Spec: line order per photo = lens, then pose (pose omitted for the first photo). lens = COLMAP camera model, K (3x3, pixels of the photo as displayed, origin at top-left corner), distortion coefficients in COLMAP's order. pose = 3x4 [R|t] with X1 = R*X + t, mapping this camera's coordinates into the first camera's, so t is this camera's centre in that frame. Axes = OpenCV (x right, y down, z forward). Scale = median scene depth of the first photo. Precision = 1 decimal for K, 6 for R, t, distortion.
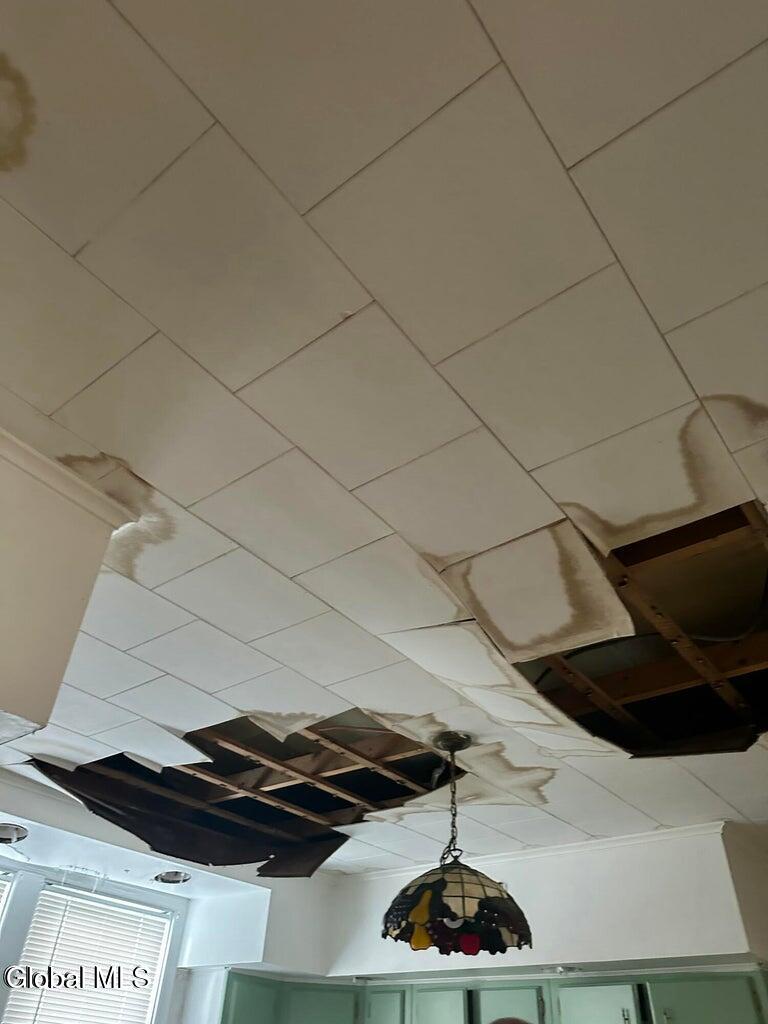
lens RADIAL K [[724.8, 0, 380.8], [0, 724.8, 512.3], [0, 0, 1]] dist [0.042315, -0.060884]
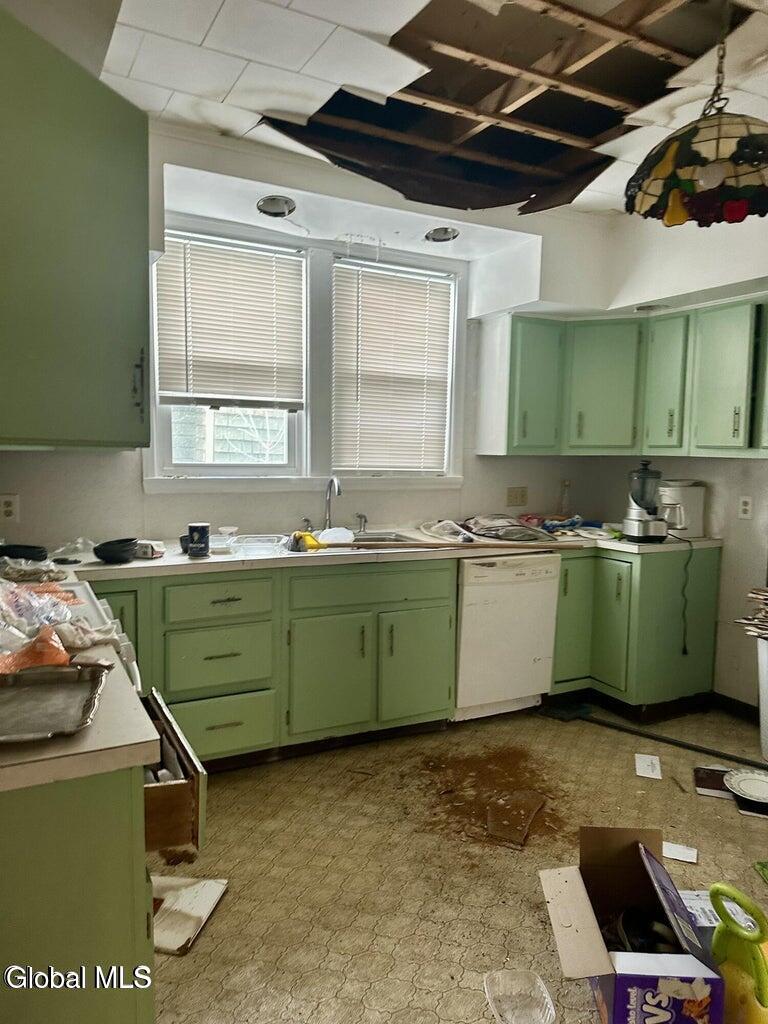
lens RADIAL K [[724.8, 0, 380.8], [0, 724.8, 512.3], [0, 0, 1]] dist [0.042315, -0.060884]
pose [[0.915714, 0.011725, -0.401660, 0.065354], [0.266994, 0.729265, 0.629989, 0.138575], [0.300303, -0.684131, 0.664668, 0.026810]]
